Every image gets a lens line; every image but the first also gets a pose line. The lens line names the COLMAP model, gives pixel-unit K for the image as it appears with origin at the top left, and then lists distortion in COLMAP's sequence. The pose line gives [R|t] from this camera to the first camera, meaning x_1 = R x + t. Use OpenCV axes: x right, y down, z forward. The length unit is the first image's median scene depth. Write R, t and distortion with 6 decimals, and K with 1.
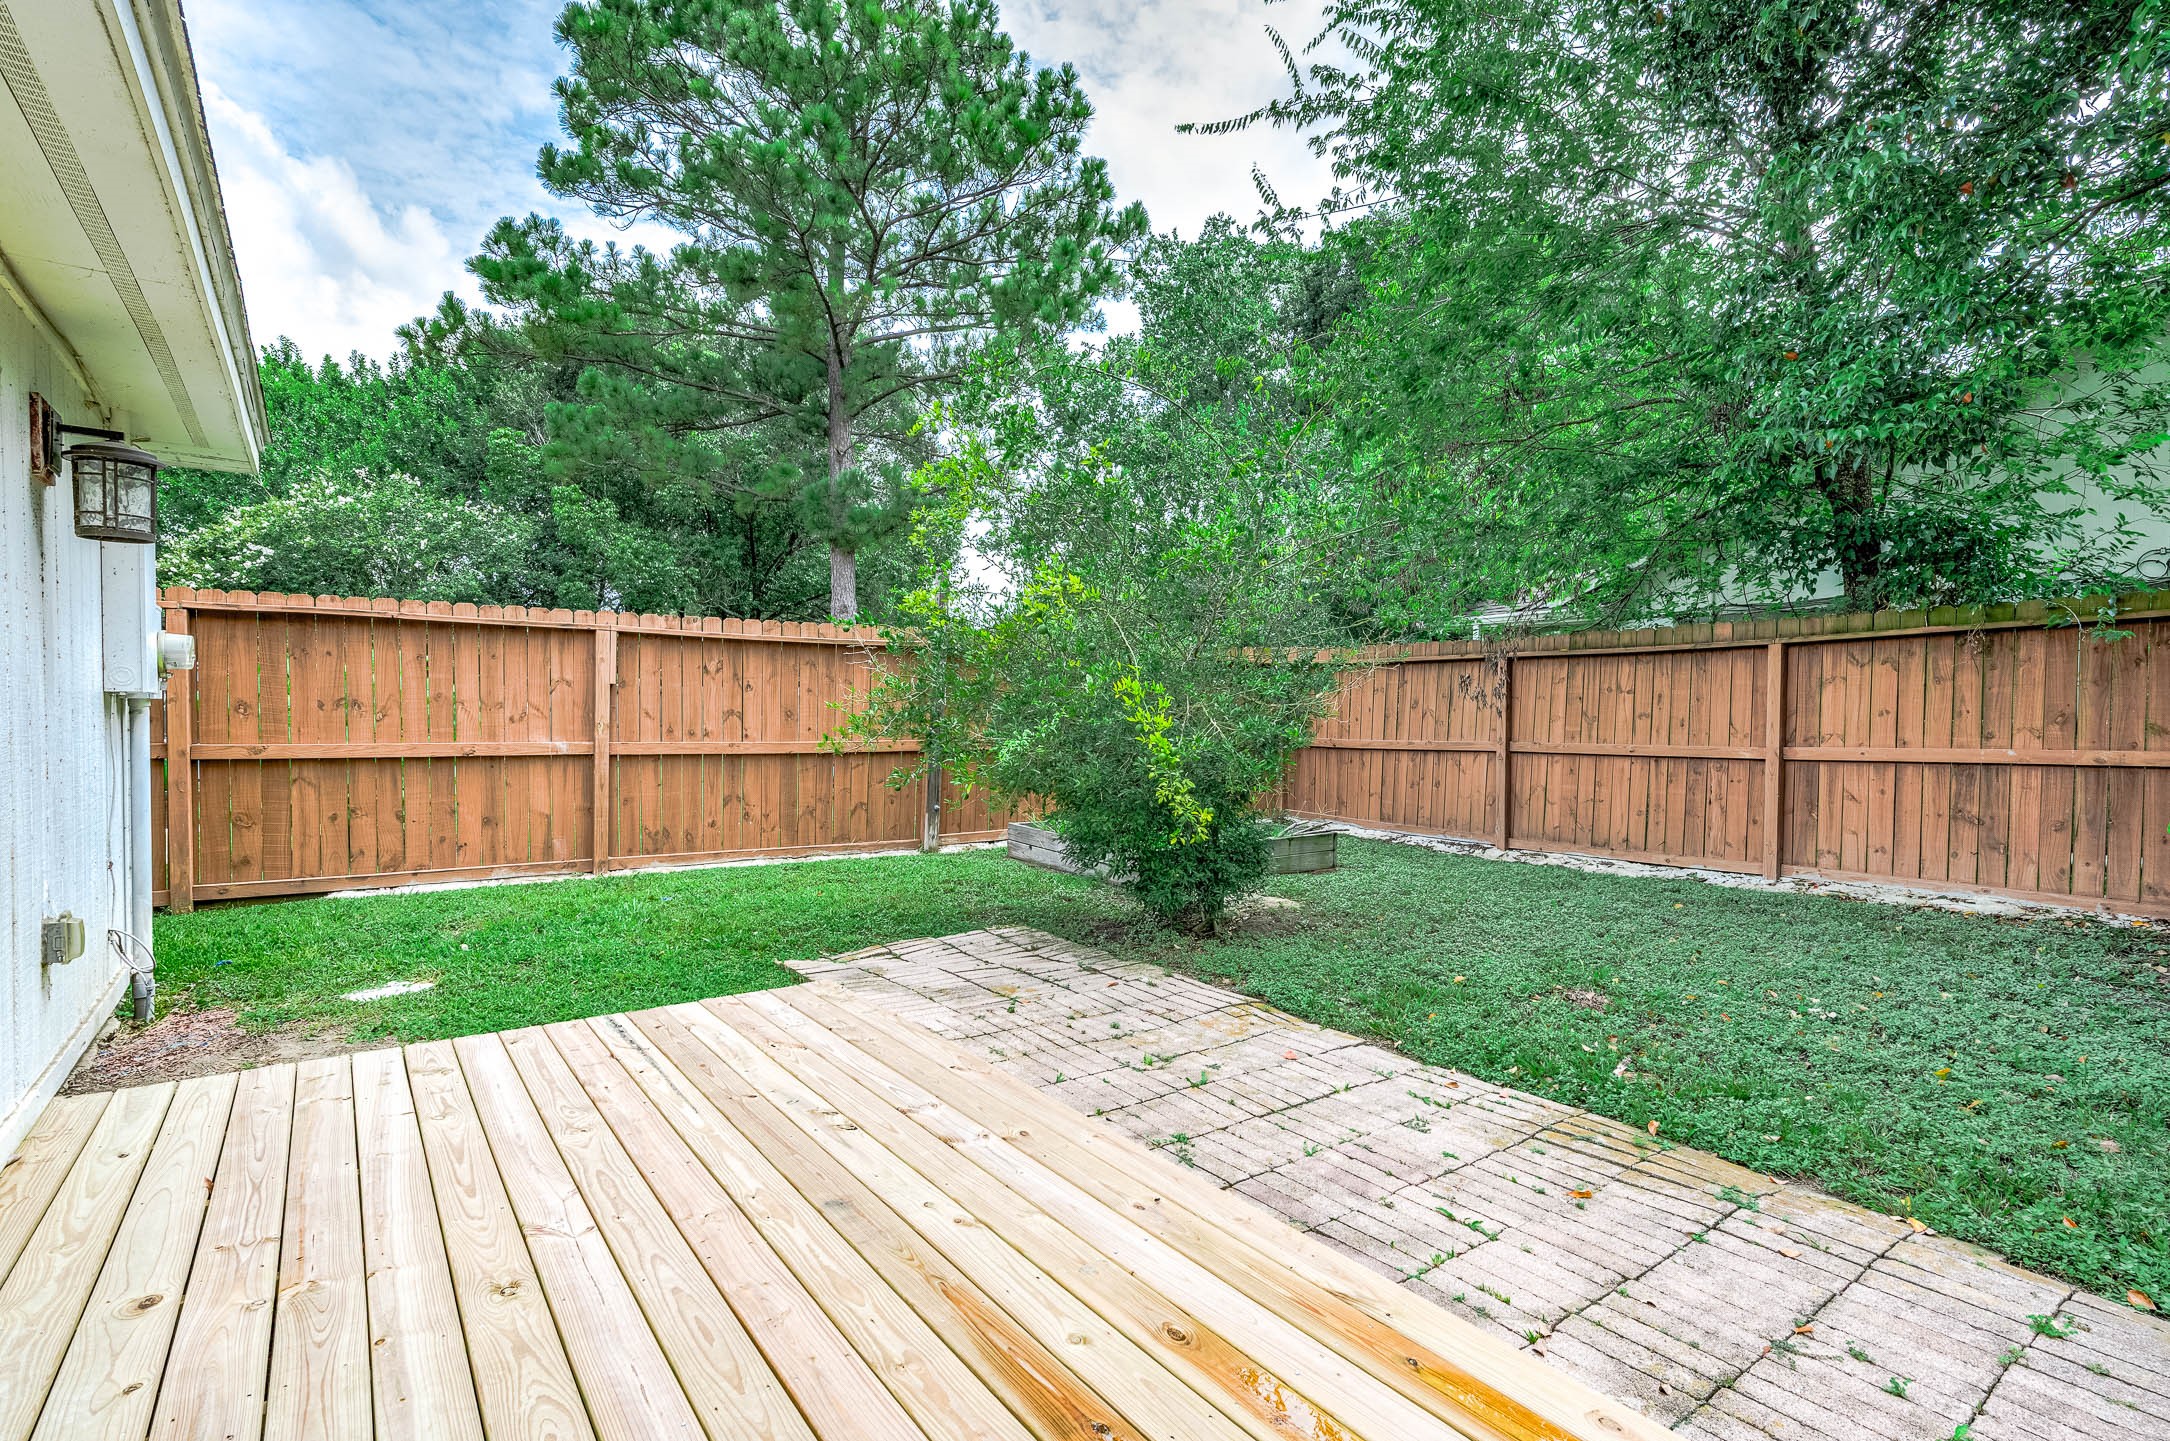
lens RADIAL K [[1029.8, 0, 1093.1], [0, 1029.8, 721.3], [0, 0, 1]] dist [0.002200, 0.000957]
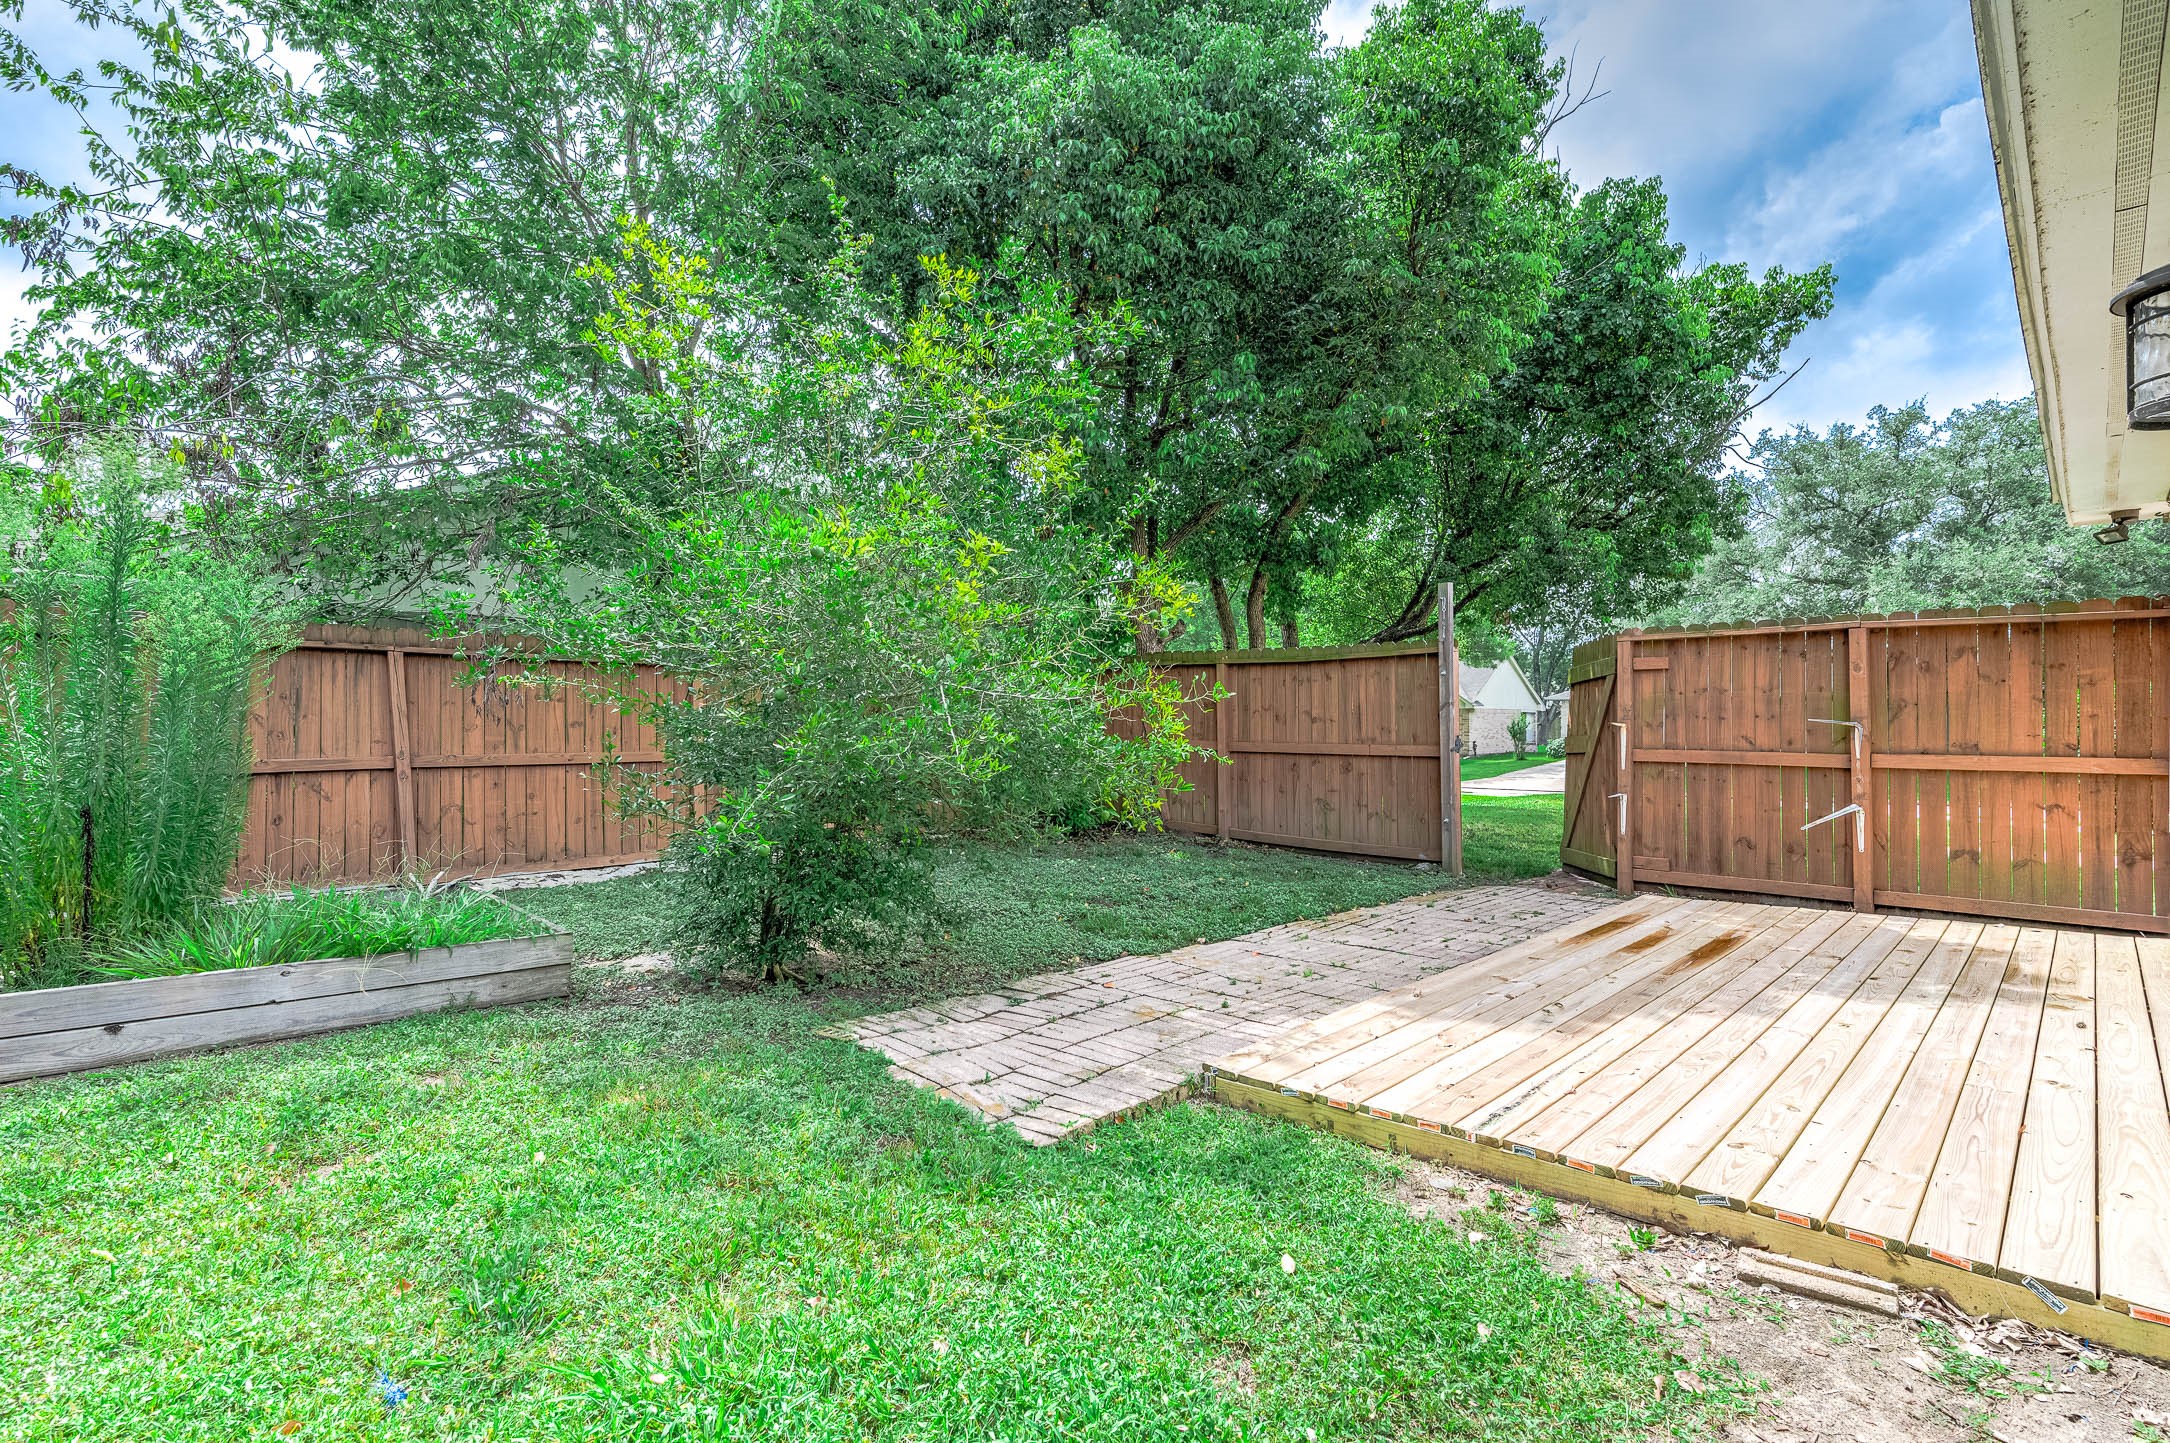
lens RADIAL K [[1029.8, 0, 1093.1], [0, 1029.8, 722.3], [0, 0, 1]] dist [0.002200, 0.000957]
pose [[-0.171379, 0.007429, 0.985177, -1.096738], [0.005066, 0.999965, -0.006659, 0.004860], [-0.985192, 0.003849, -0.171411, 1.336883]]
